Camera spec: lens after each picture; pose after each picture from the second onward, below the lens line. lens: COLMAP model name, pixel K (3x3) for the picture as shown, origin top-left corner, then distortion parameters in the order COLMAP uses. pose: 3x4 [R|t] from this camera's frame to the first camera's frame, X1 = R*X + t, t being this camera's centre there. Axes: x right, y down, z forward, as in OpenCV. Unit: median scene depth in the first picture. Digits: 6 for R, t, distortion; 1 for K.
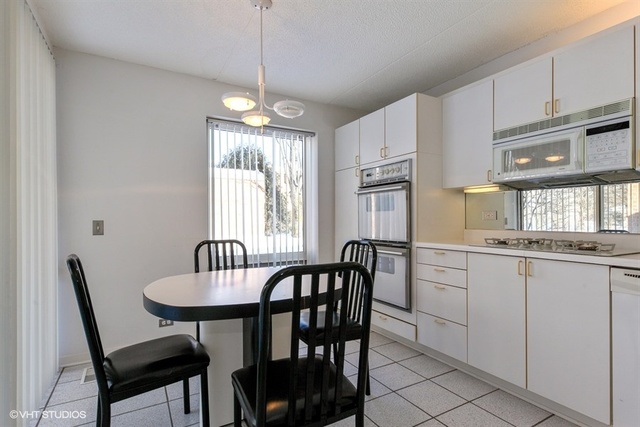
lens RADIAL K [[328.5, 0, 319.7], [0, 328.5, 216.4], [0, 0, 1]] dist [0.001959, 0.000096]
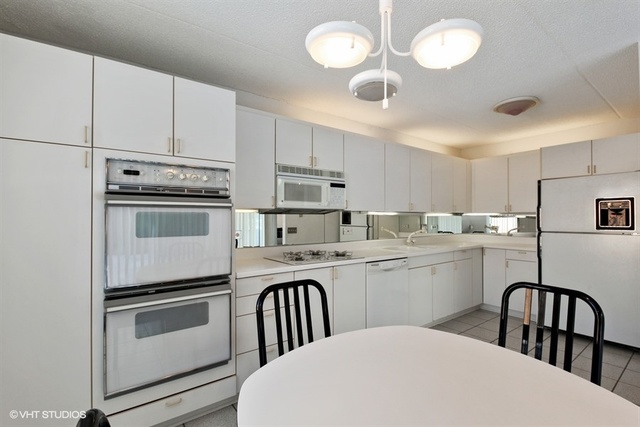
lens RADIAL K [[287.9, 0, 317.9], [0, 287.9, 218.5], [0, 0, 1]] dist [0.001451, 0.000667]
pose [[-0.104281, 0.007555, 0.994519, -0.513703], [-0.004398, 0.999958, -0.008057, -0.060534], [-0.994538, -0.005214, -0.104243, 1.002502]]
